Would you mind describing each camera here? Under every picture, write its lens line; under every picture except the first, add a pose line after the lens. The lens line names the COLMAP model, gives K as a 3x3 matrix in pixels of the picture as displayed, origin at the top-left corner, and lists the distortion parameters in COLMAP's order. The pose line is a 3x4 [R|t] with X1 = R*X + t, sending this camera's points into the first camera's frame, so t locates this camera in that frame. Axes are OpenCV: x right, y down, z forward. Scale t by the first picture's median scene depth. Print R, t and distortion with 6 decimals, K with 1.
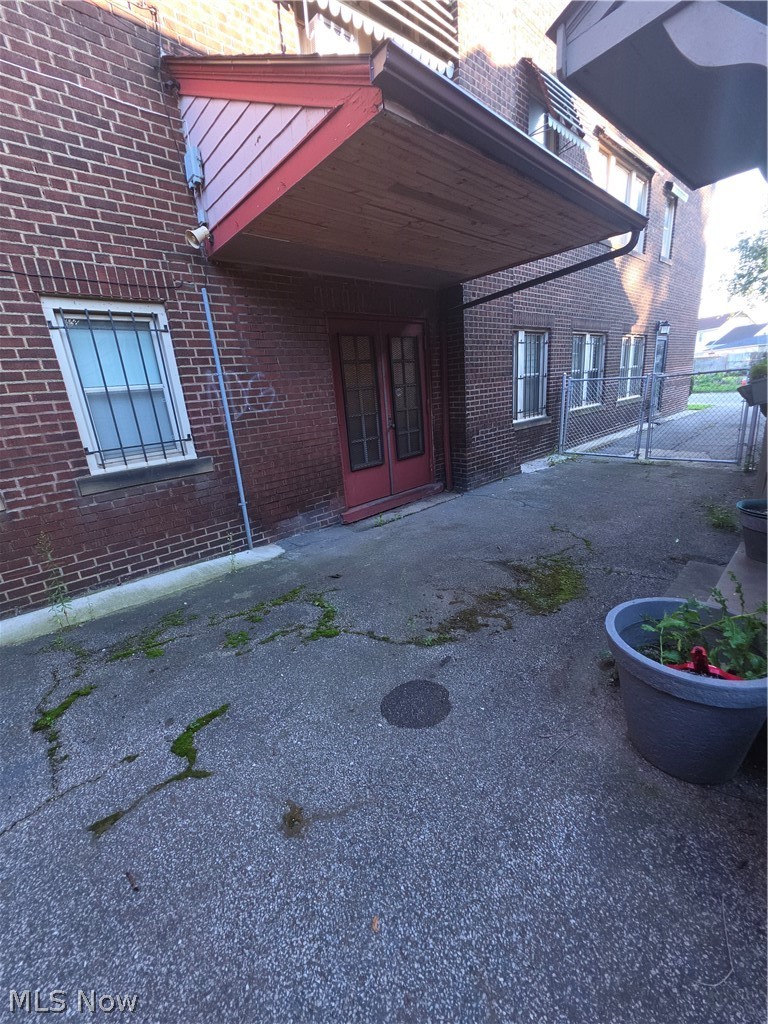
lens RADIAL K [[409.3, 0, 383.9], [0, 409.3, 512.3], [0, 0, 1]] dist [-0.001799, -0.000050]
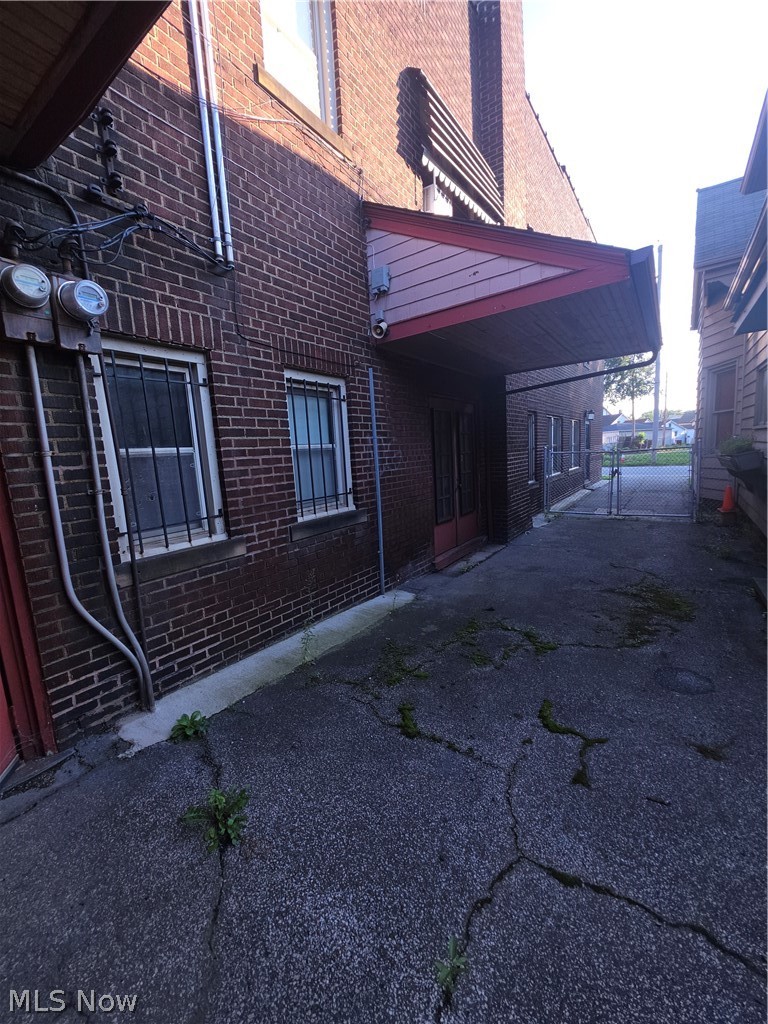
lens RADIAL K [[409.3, 0, 383.3], [0, 409.3, 512.9], [0, 0, 1]] dist [-0.001799, -0.000050]
pose [[0.976237, -0.006704, 0.216601, -0.650974], [0.042093, 0.986351, -0.159187, 0.058955], [-0.212578, 0.164522, 0.963194, -0.086514]]
